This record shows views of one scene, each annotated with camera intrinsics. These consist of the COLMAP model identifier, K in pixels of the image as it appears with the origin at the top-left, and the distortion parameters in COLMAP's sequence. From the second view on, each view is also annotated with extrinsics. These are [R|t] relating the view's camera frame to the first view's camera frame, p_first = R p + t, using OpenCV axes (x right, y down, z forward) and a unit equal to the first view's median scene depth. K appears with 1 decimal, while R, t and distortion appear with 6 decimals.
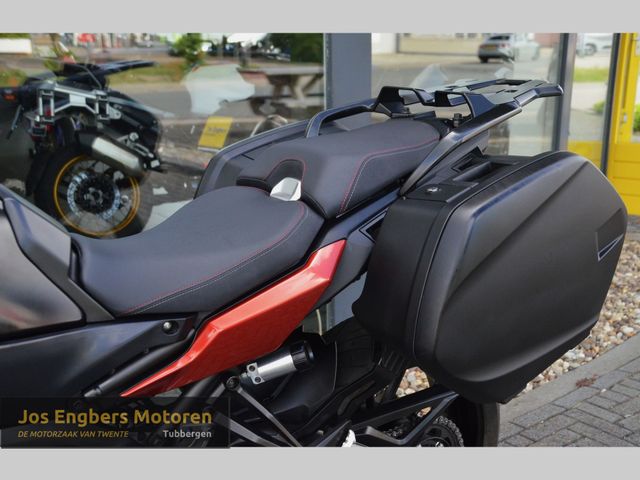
lens RADIAL K [[793.8, 0, 329.1], [0, 793.8, 250.3], [0, 0, 1]] dist [0.100142, 0.099537]
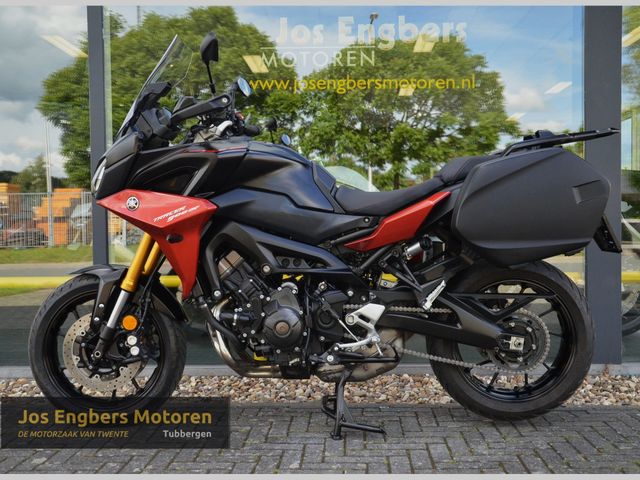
lens RADIAL K [[762.0, 0, 320.0], [0, 762.0, 240.0], [0, 0, 1]] dist [-0.009263, 0.021971]
pose [[0.778851, 0.013670, -0.627060, 1.032453], [-0.164042, 0.969403, -0.182617, 0.545078], [0.605377, 0.245096, 0.757263, -0.734601]]
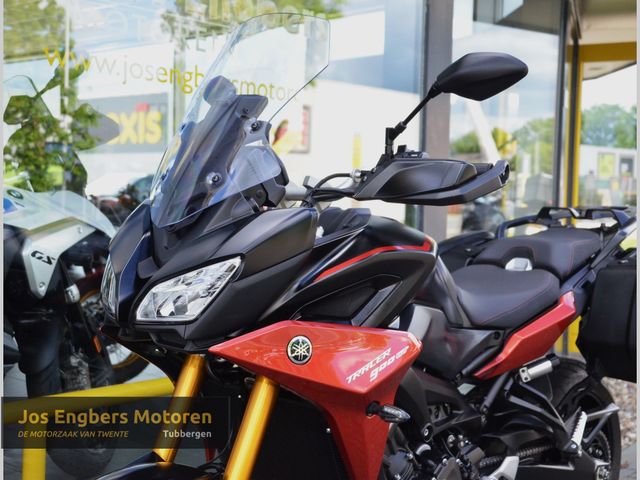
lens RADIAL K [[933.1, 0, 320.0], [0, 933.1, 240.0], [0, 0, 1]] dist [0.036726, 0.065864]
pose [[0.983501, 0.022998, 0.179437, -0.833201], [0.016843, 0.975937, -0.217403, 0.291447], [-0.180119, 0.216838, 0.959447, -0.765080]]
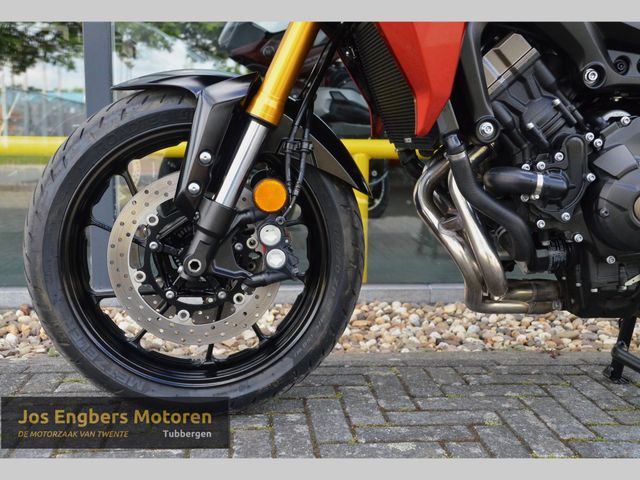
lens RADIAL K [[781.3, 0, 306.0], [0, 781.3, 242.1], [0, 0, 1]] dist [-0.002786, 0.214054]
pose [[0.846994, 0.087557, -0.524342, -0.153906], [-0.158889, 0.982952, -0.092523, 0.606865], [0.507302, 0.161679, 0.846466, -0.181166]]
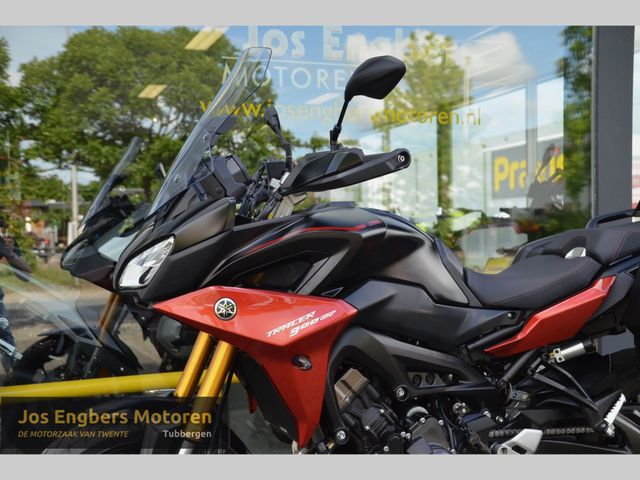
lens RADIAL K [[867.5, 0, 327.6], [0, 867.5, 255.7], [0, 0, 1]] dist [0.136617, 0.069159]
pose [[0.961502, -0.003733, -0.274772, -0.052651], [-0.062090, 0.971099, -0.230461, 0.406304], [0.267691, 0.238650, 0.933482, -0.889575]]
